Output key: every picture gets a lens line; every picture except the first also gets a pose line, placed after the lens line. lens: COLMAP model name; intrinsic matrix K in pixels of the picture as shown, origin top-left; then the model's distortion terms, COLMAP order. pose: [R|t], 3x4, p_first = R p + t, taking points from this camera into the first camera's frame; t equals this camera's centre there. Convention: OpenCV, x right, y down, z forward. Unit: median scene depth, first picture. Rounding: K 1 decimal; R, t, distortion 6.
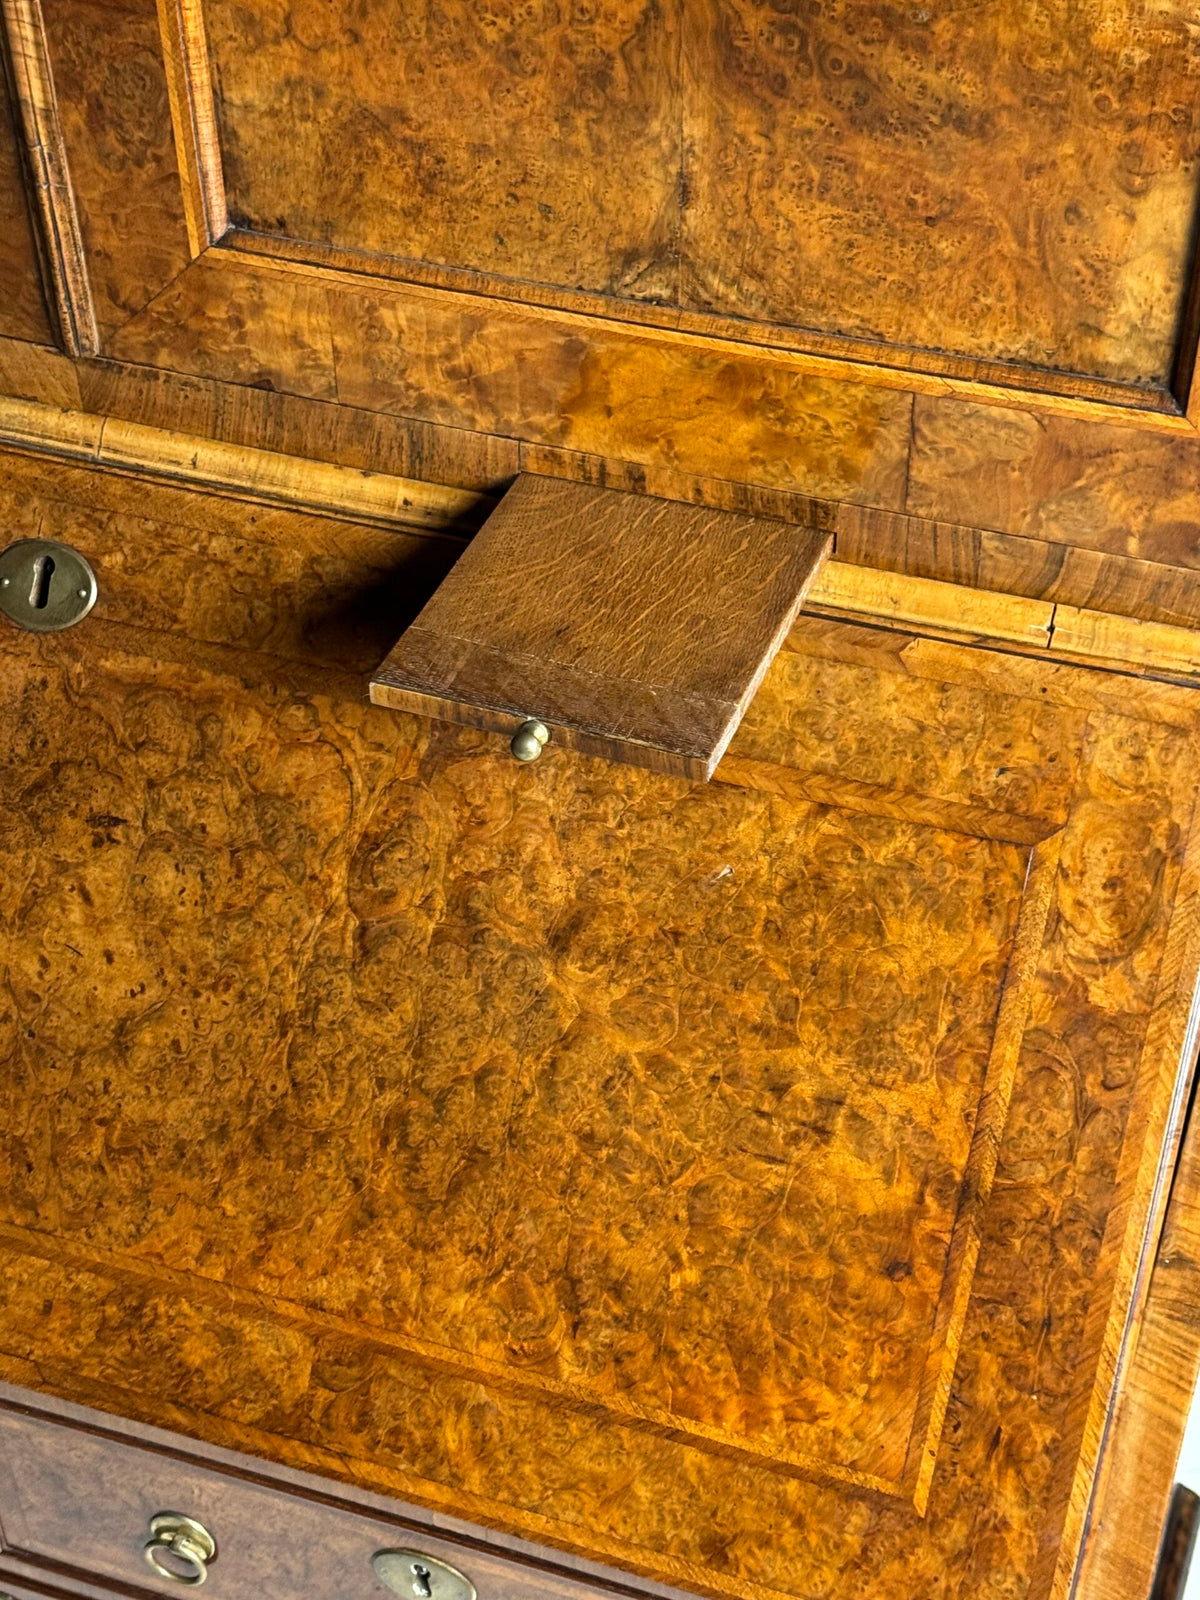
lens RADIAL K [[2642.3, 0, 605.5], [0, 2642.3, 827.7], [0, 0, 1]] dist [0.171841, -0.266876]
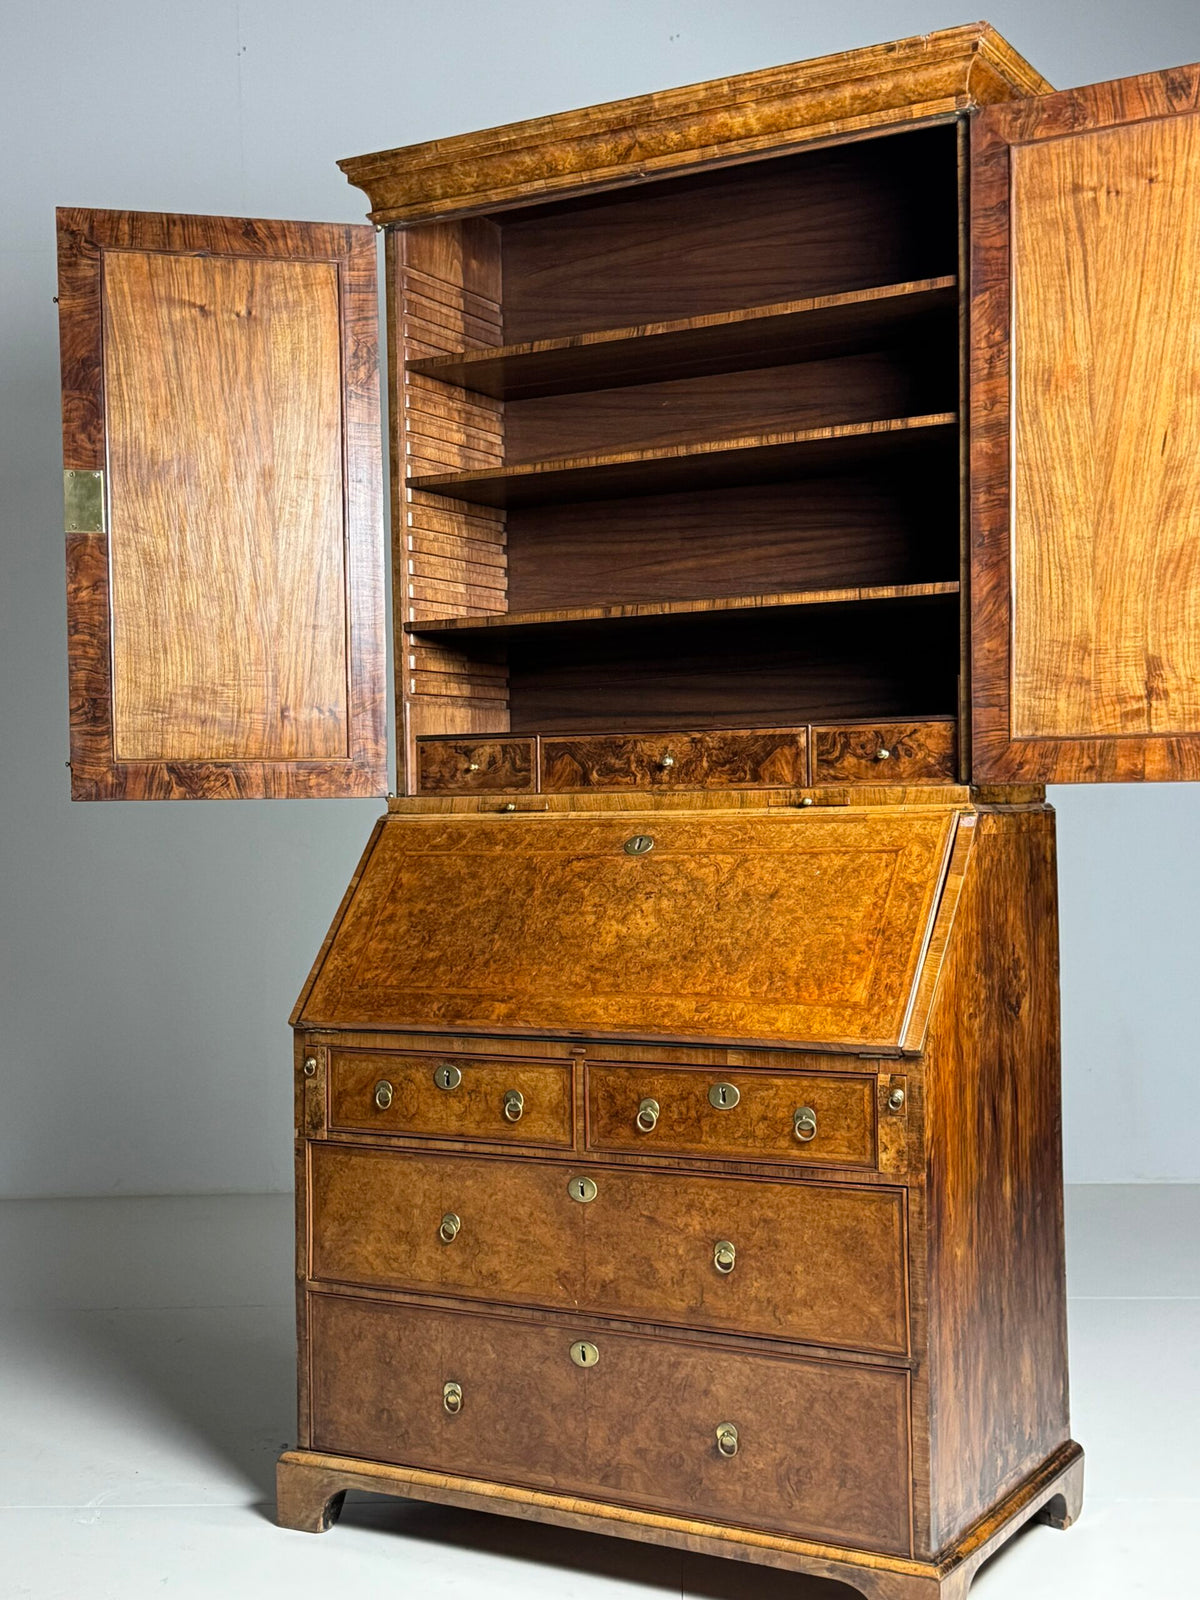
lens RADIAL K [[1995.5, 0, 605.8], [0, 1995.5, 816.9], [0, 0, 1]] dist [0.188957, -0.377354]
pose [[0.984597, -0.006768, -0.174709, 0.243574], [-0.109764, 0.753869, -0.647792, 1.808048], [0.136092, 0.656990, 0.741514, -1.161633]]
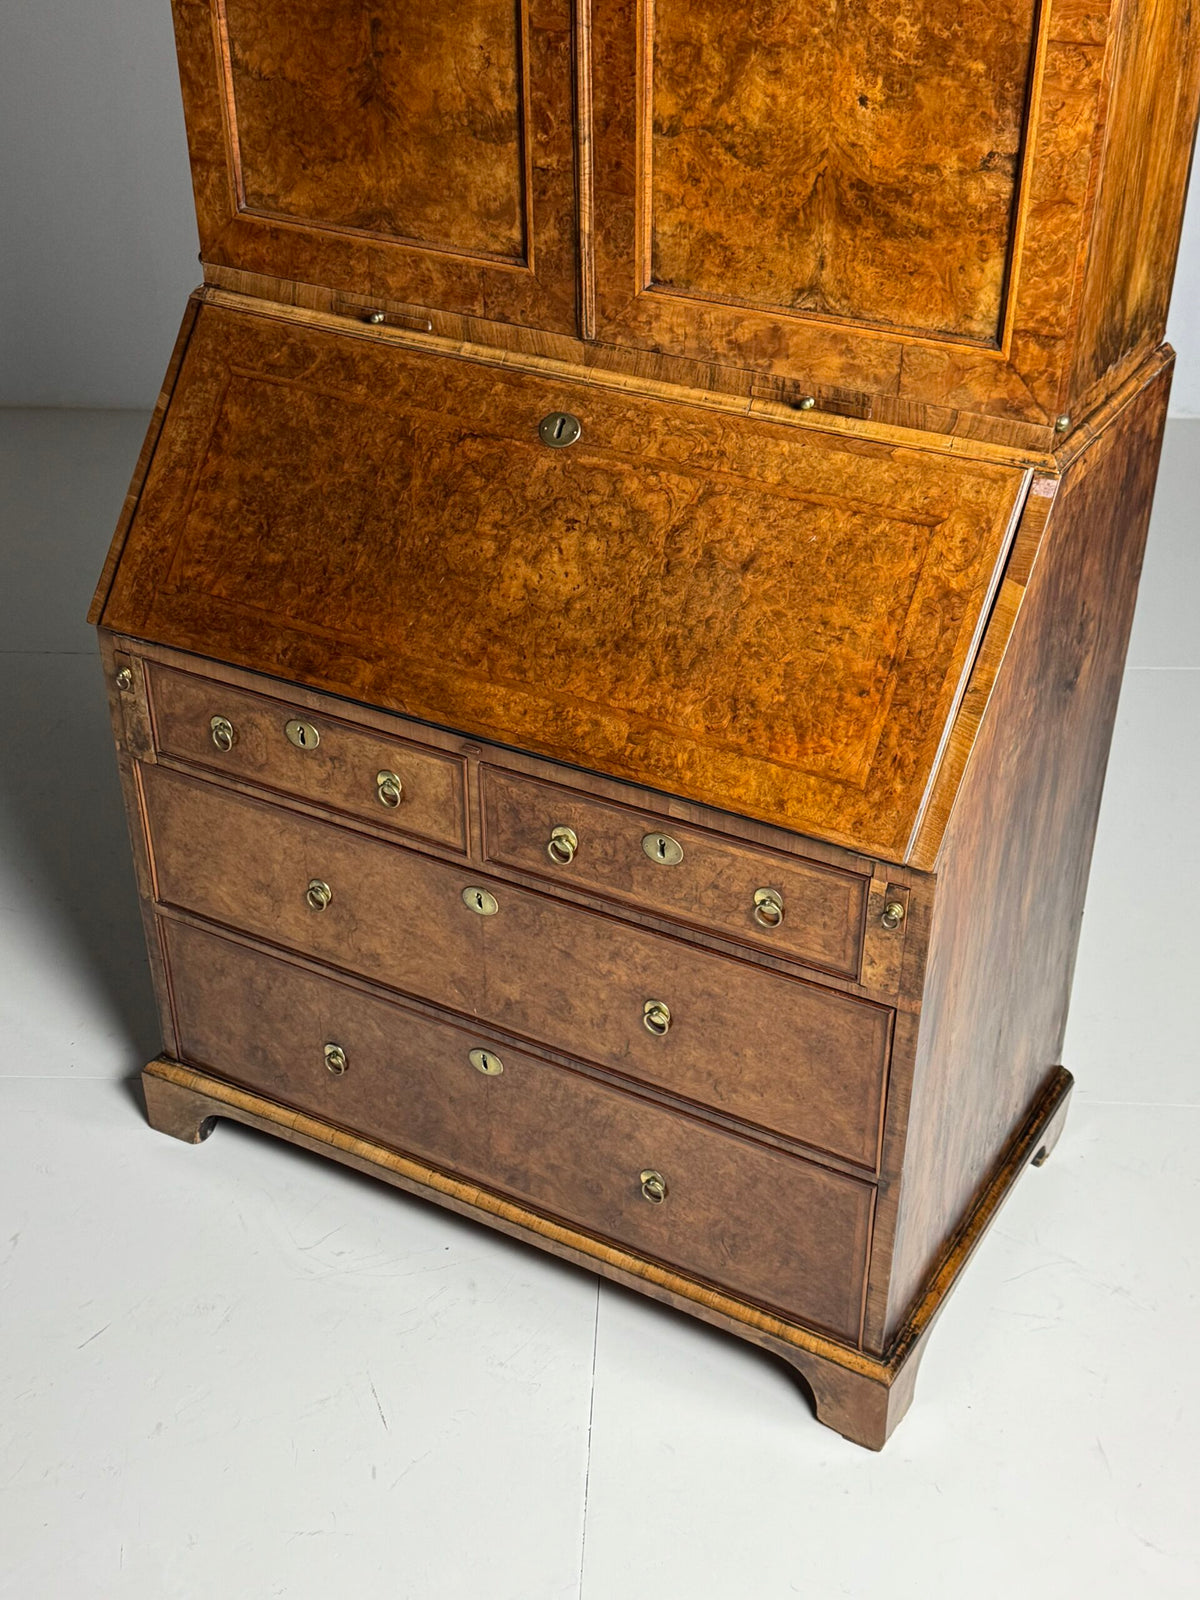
lens RADIAL K [[1956.9, 0, 598.1], [0, 1956.9, 813.8], [0, 0, 1]] dist [0.194442, -0.414067]
pose [[0.983323, 0.102538, -0.150203, 0.152896], [-0.124462, 0.981617, -0.144698, 0.574750], [0.132605, 0.160979, 0.978009, -0.820375]]
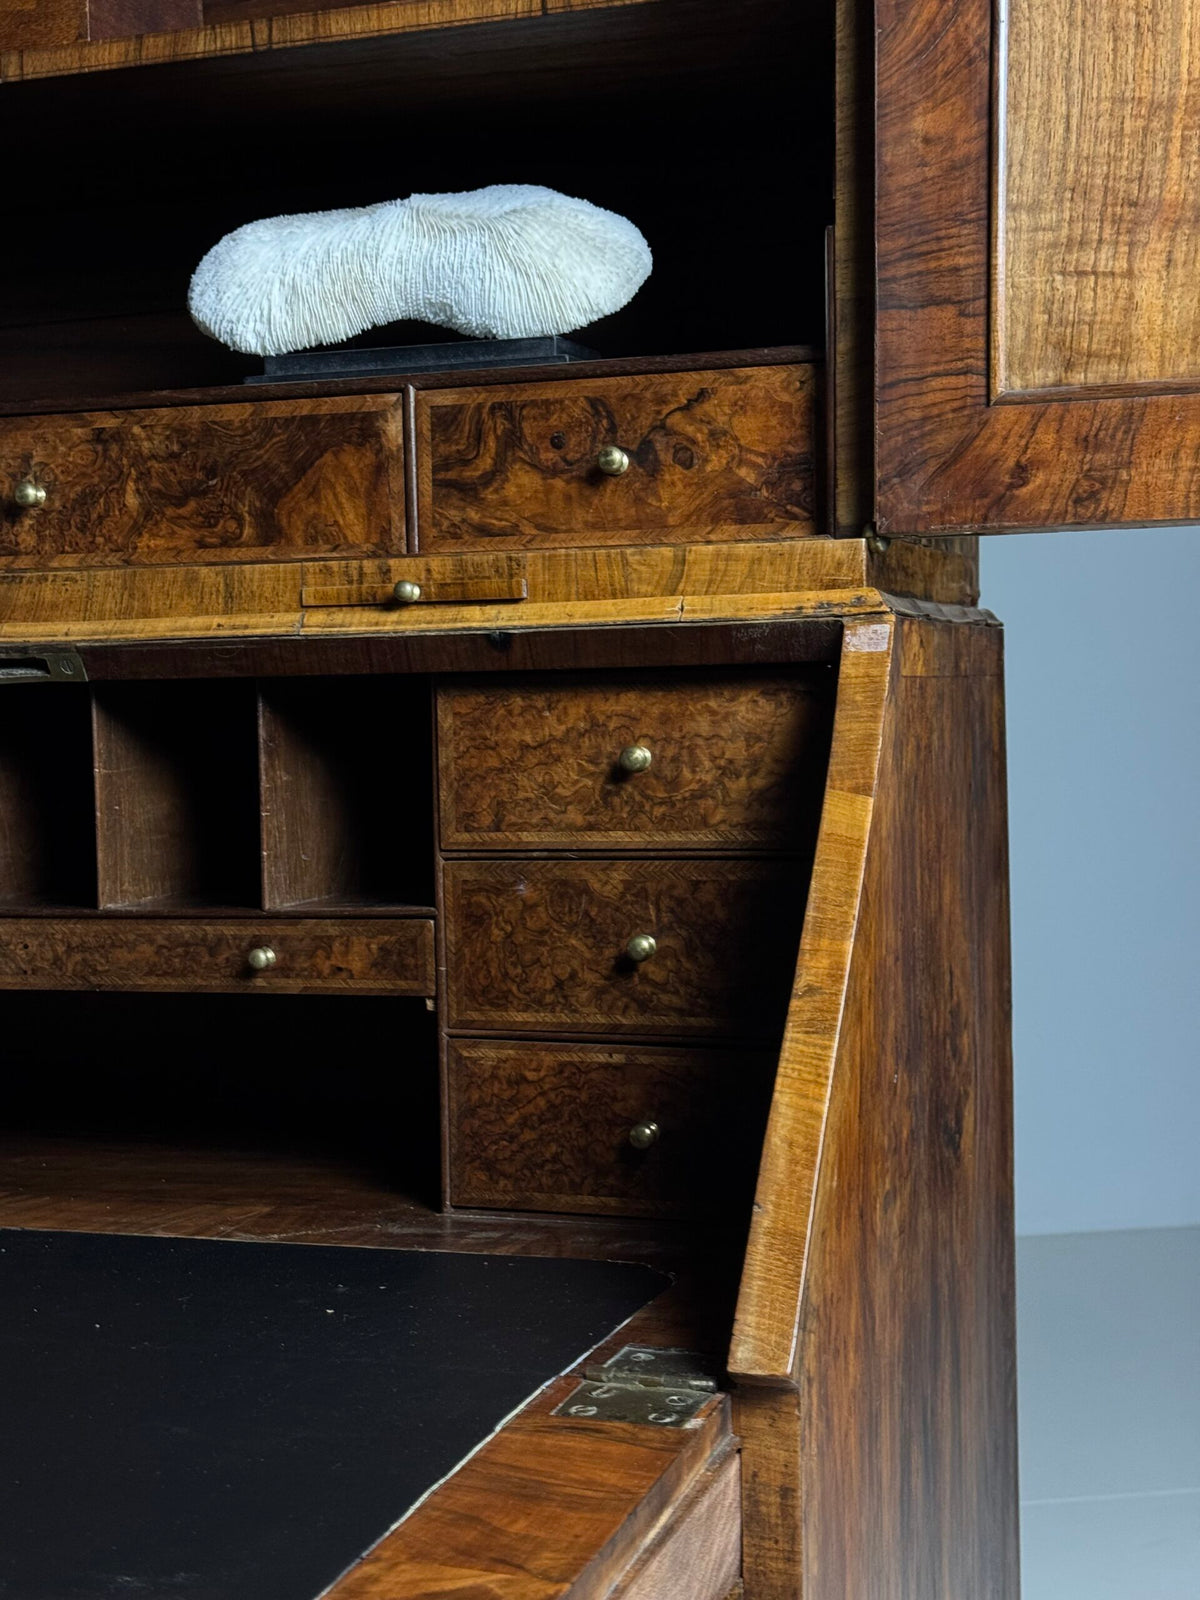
lens RADIAL K [[2235.1, 0, 596.8], [0, 2235.1, 796.6], [0, 0, 1]] dist [0.145734, -0.105257]
pose [[0.999782, -0.014066, 0.015419, 0.103530], [0.020618, 0.780197, -0.625194, 0.698588], [-0.003236, 0.625376, 0.780317, 0.166222]]
